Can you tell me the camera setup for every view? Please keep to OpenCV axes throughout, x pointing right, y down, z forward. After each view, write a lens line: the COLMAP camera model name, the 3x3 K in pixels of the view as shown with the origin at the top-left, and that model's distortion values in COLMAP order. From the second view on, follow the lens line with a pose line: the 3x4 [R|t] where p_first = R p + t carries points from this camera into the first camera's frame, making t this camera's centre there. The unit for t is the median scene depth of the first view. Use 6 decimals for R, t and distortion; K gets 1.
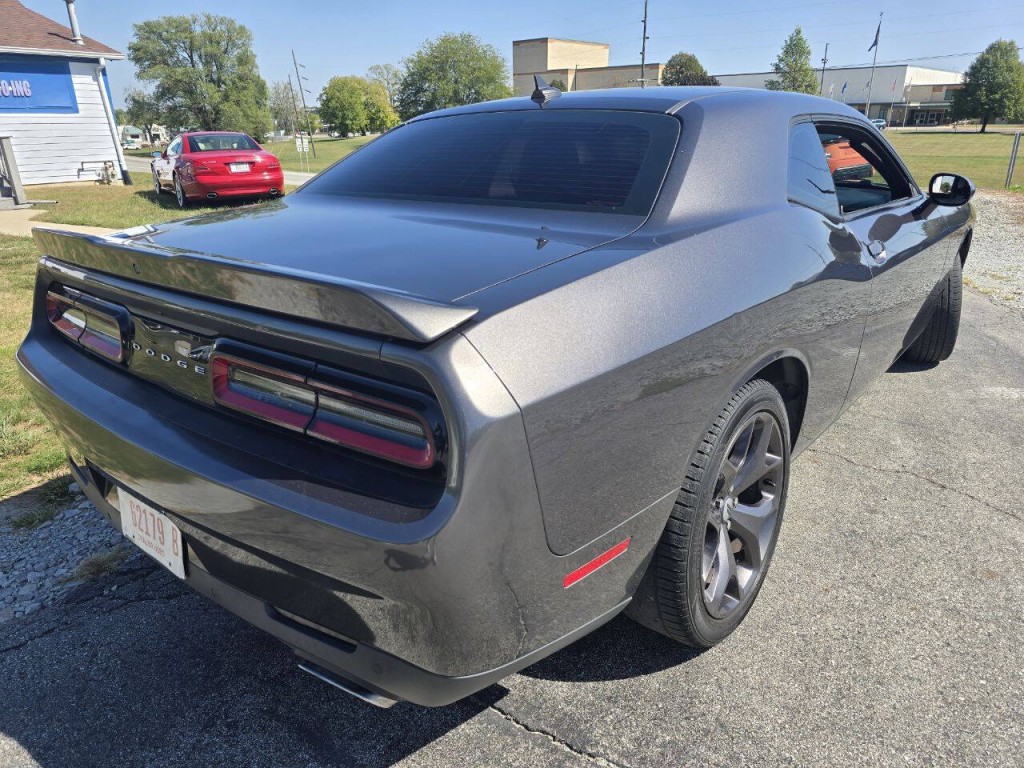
lens RADIAL K [[702.6, 0, 512.7], [0, 702.6, 382.2], [0, 0, 1]] dist [0.052576, -0.050591]
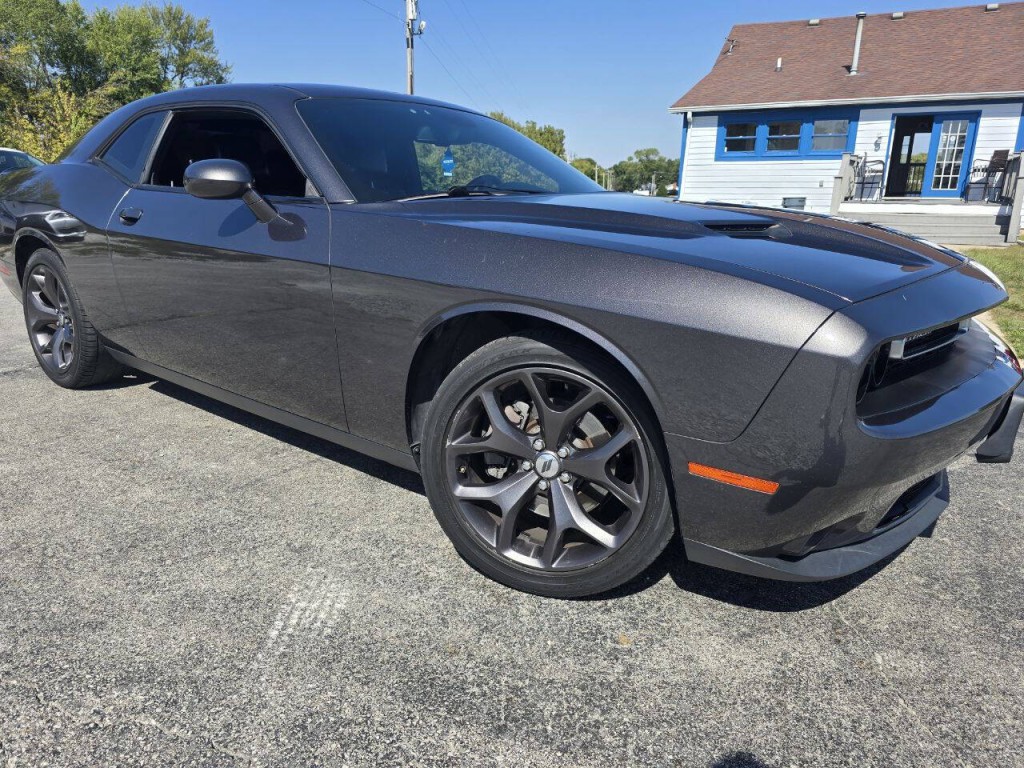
lens RADIAL K [[702.6, 0, 500.7], [0, 702.6, 382.6], [0, 0, 1]] dist [0.052576, -0.050591]
pose [[-0.001732, 0.279487, -0.960148, 0.062988], [-0.346686, 0.900434, 0.262730, -0.016654], [0.937980, 0.333325, 0.095334, 0.056935]]
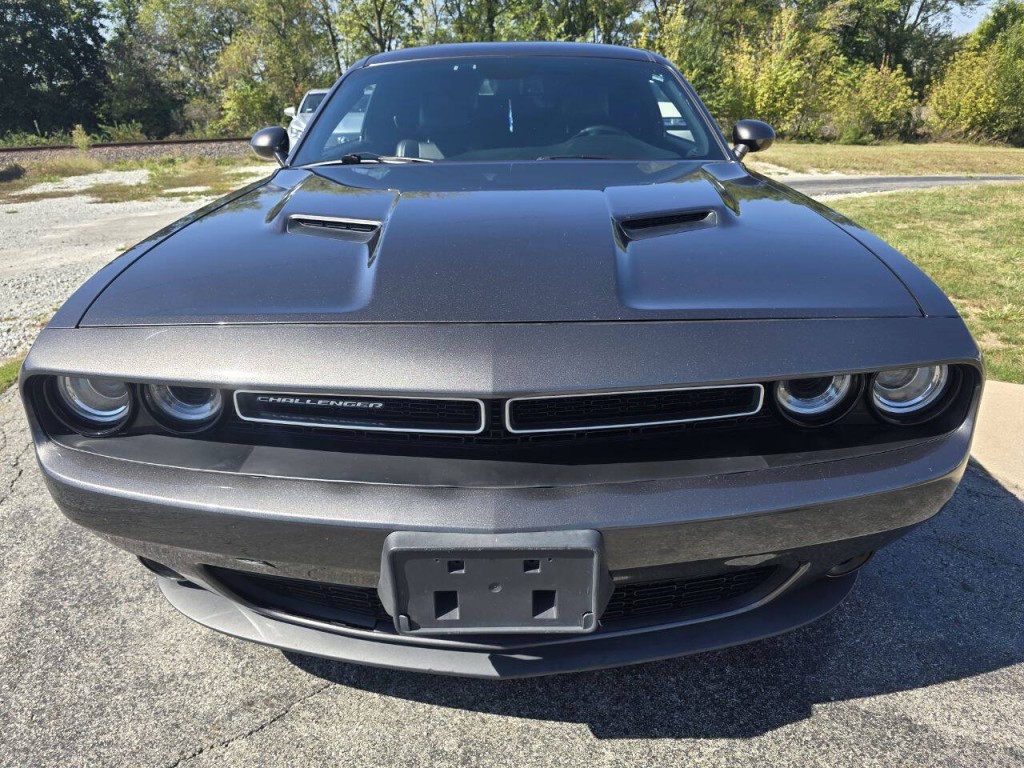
lens RADIAL K [[702.6, 0, 509.3], [0, 702.6, 381.3], [0, 0, 1]] dist [0.052576, -0.050591]
pose [[-0.801369, 0.247014, -0.544786, 0.043241], [-0.171928, 0.777209, 0.605299, -0.029783], [0.572930, 0.578732, -0.580362, 0.087431]]
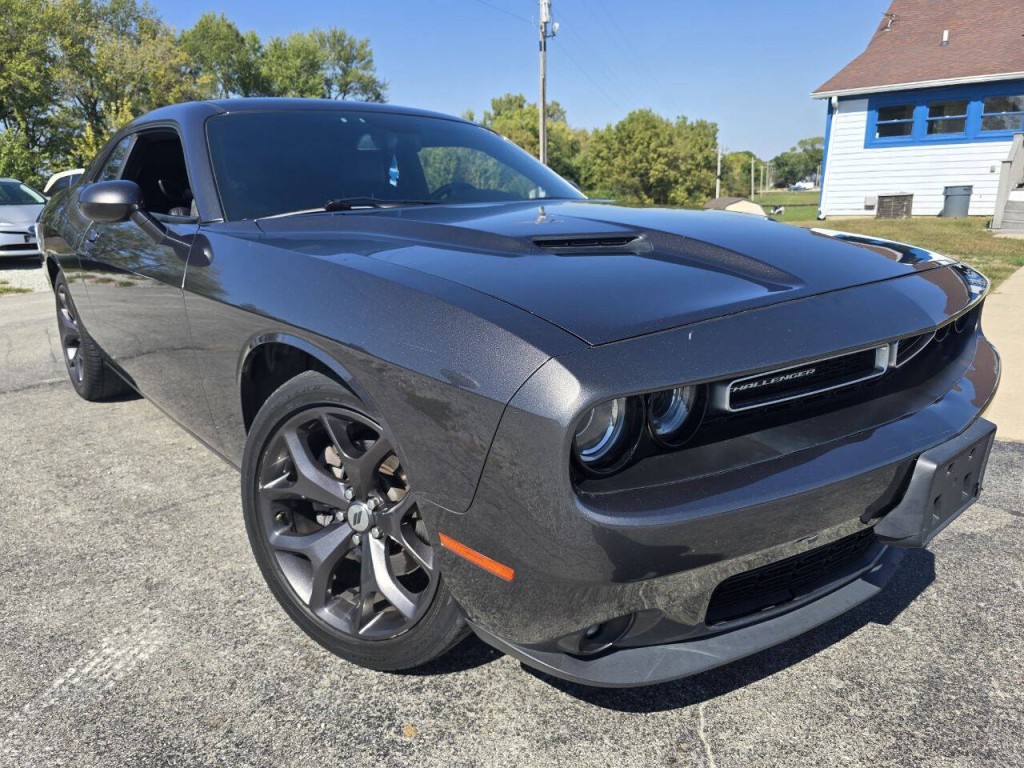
lens RADIAL K [[702.6, 0, 507.5], [0, 702.6, 384.5], [0, 0, 1]] dist [0.052576, -0.050591]
pose [[-0.199219, 0.278229, -0.939628, 0.057837], [-0.302118, 0.894704, 0.328982, -0.020895], [0.932221, 0.349418, -0.094185, 0.068147]]
